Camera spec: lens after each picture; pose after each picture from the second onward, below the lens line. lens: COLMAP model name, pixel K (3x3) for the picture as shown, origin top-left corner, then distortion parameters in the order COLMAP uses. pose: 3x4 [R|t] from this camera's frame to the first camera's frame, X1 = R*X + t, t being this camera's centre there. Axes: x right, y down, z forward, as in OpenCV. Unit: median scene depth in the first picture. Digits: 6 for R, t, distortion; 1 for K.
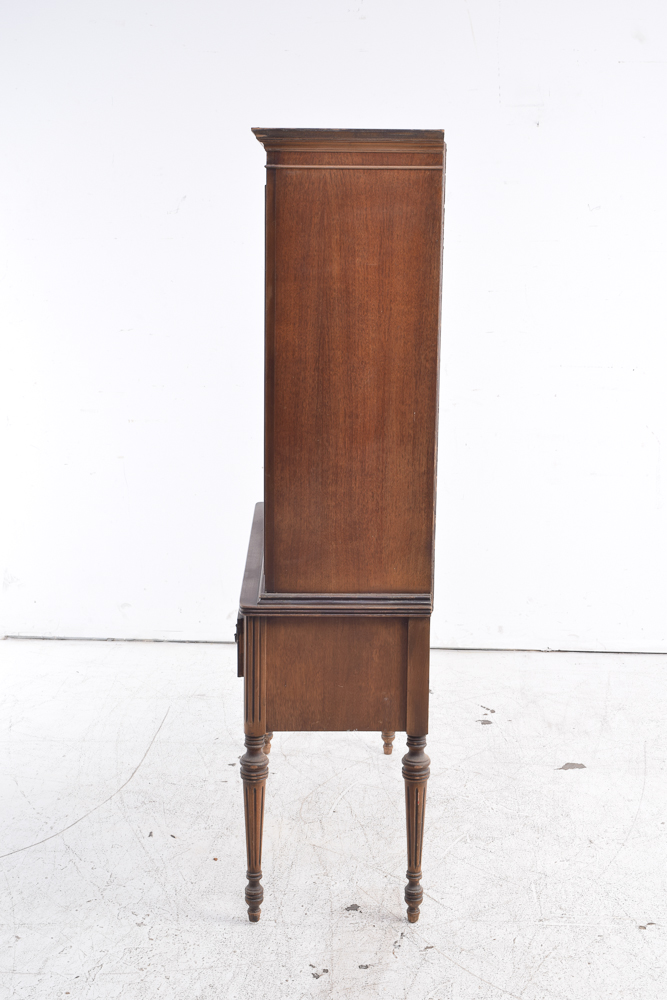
lens RADIAL K [[1389.4, 0, 325.0], [0, 1389.4, 498.1], [0, 0, 1]] dist [-0.024535, 0.000000]
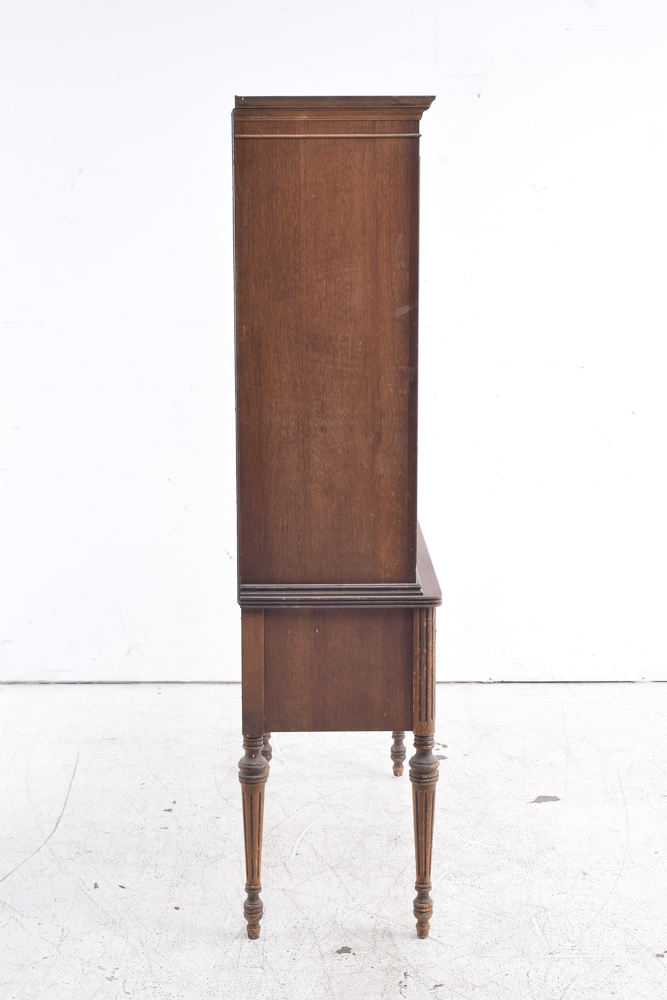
lens RADIAL K [[1661.2, 0, 323.1], [0, 1661.2, 499.4], [0, 0, 1]] dist [0.010659, 0.000000]
pose [[0.991257, -0.009960, 0.131571, -0.113619], [0.013784, 0.999508, -0.028189, 0.028066], [-0.131225, 0.029757, 0.990906, -0.066591]]
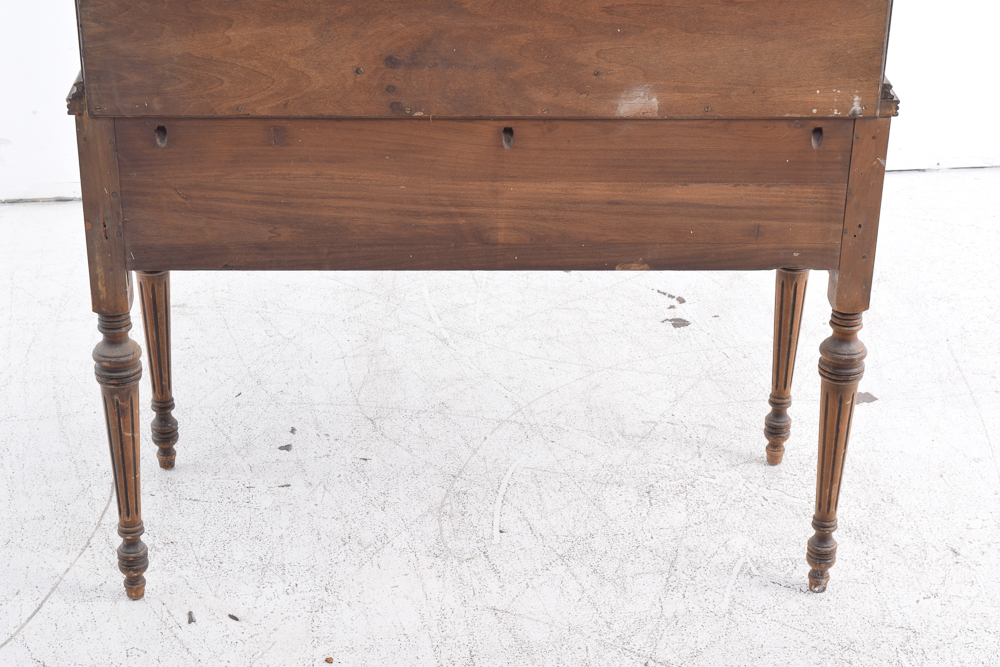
lens RADIAL K [[1858.2, 0, 500.4], [0, 1858.2, 323.4], [0, 0, 1]] dist [0.038042, 0.000000]
pose [[0.977513, -0.079246, 0.195421, -0.134006], [0.030051, 0.969595, 0.242864, -0.040519], [-0.208725, -0.231530, 0.950172, 0.294897]]
